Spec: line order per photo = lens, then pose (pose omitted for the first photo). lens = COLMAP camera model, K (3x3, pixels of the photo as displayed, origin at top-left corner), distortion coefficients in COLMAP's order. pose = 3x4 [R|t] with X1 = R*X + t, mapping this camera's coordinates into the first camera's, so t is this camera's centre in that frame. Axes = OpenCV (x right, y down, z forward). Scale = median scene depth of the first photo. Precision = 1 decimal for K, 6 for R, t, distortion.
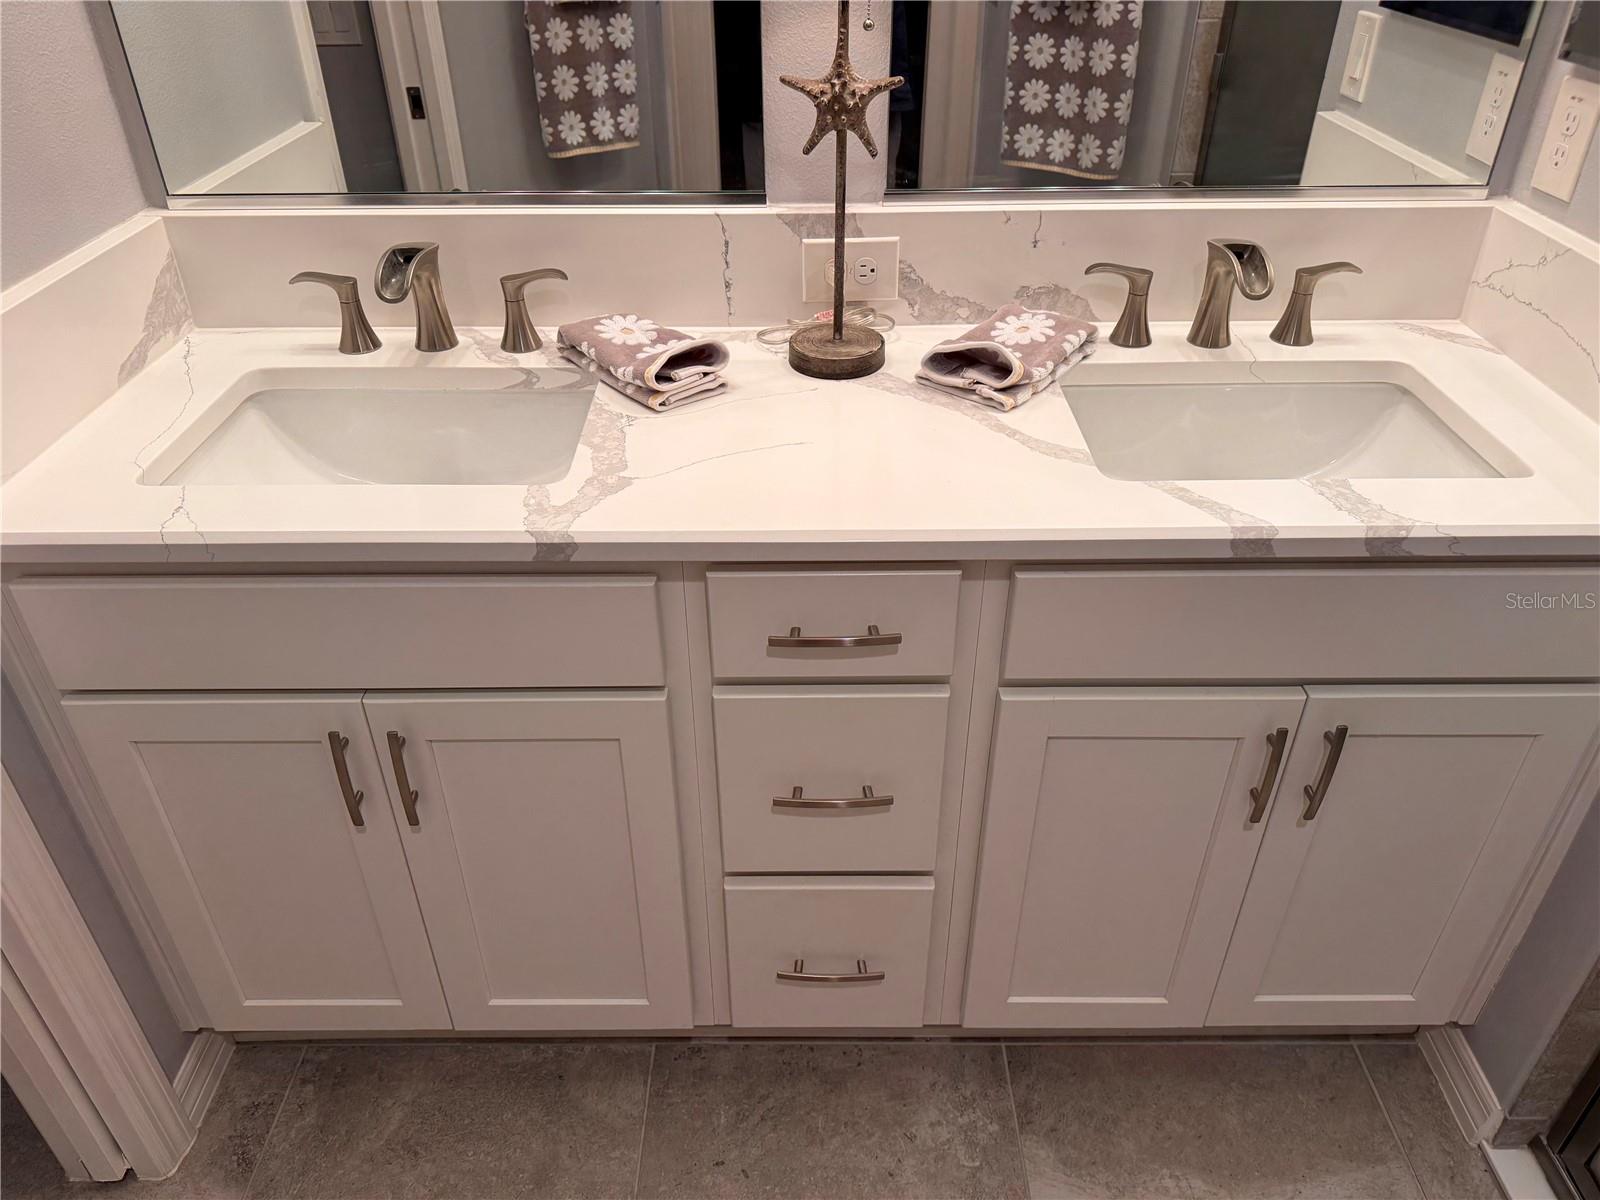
lens RADIAL K [[1135.9, 0, 788.3], [0, 1135.9, 595.4], [0, 0, 1]] dist [0.056461, -0.072282]
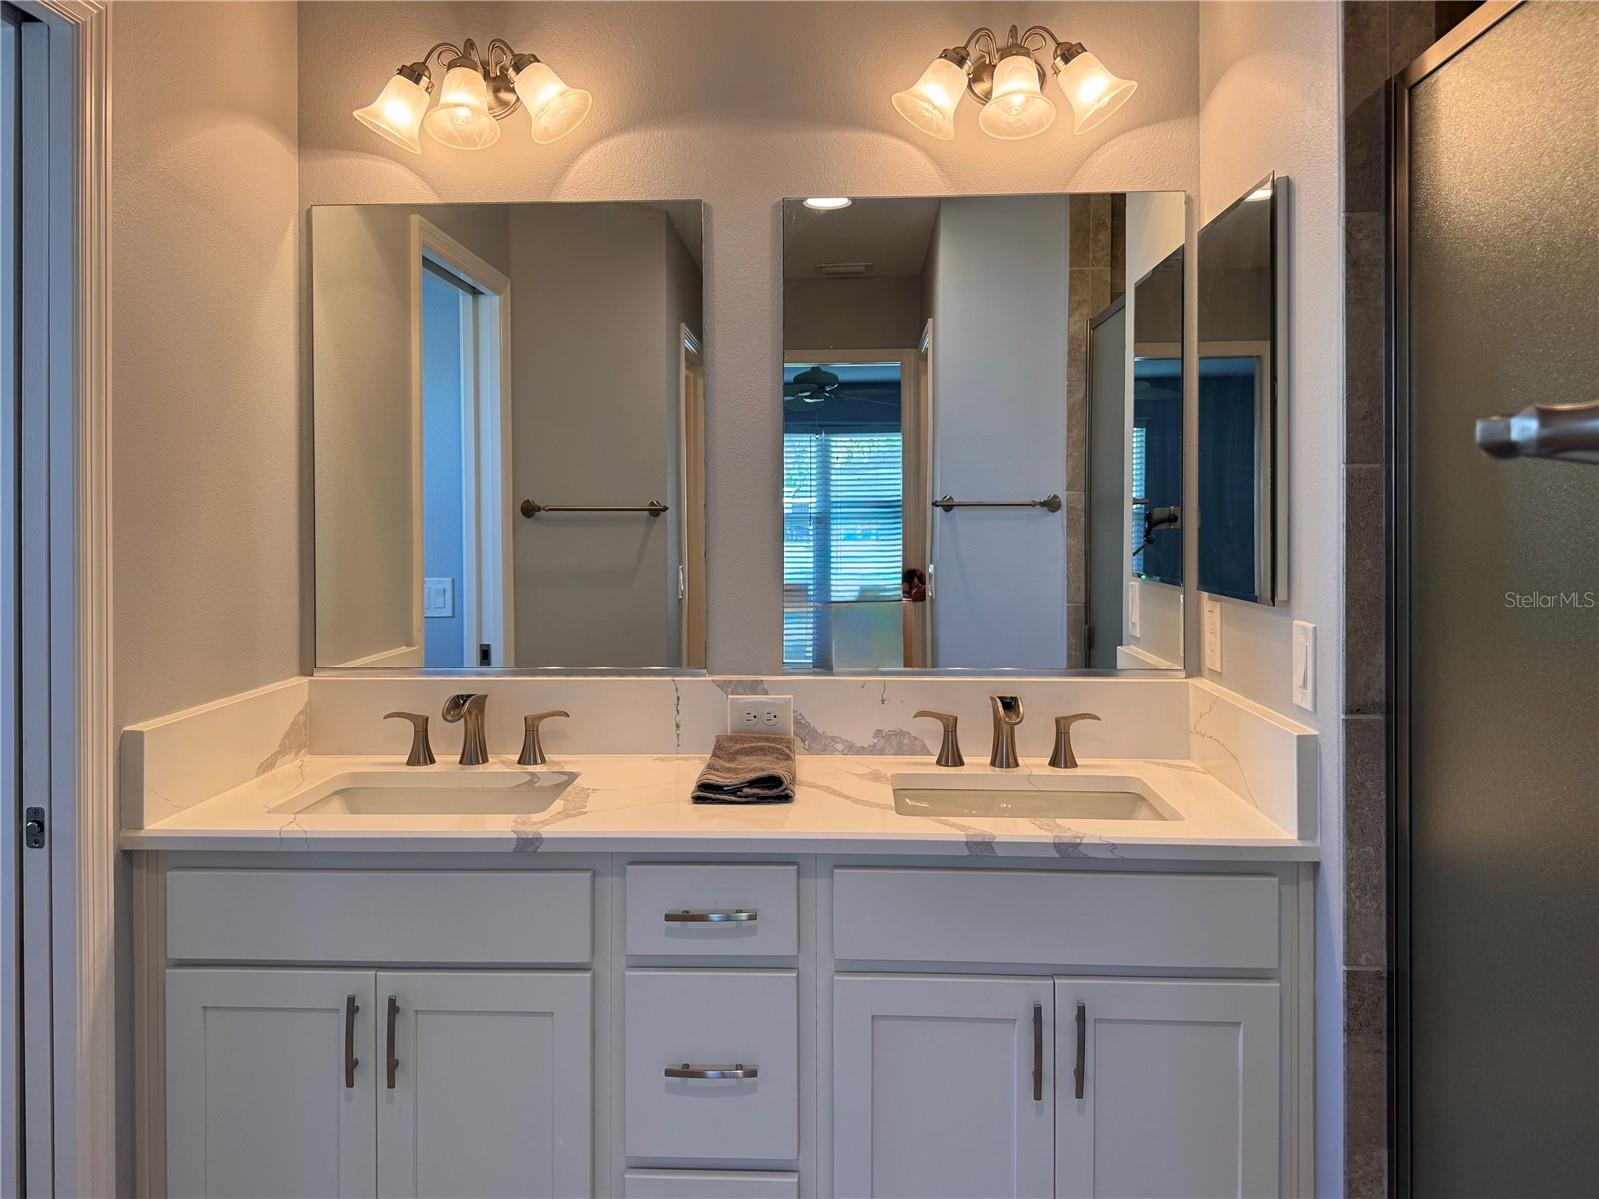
lens RADIAL K [[1135.2, 0, 787.3], [0, 1135.2, 558.3], [0, 0, 1]] dist [0.056461, -0.072282]
pose [[0.999133, 0.009506, -0.040522, 0.151309], [-0.029236, 0.853236, -0.520705, 0.313979], [0.029625, 0.521439, 0.852774, -0.369554]]
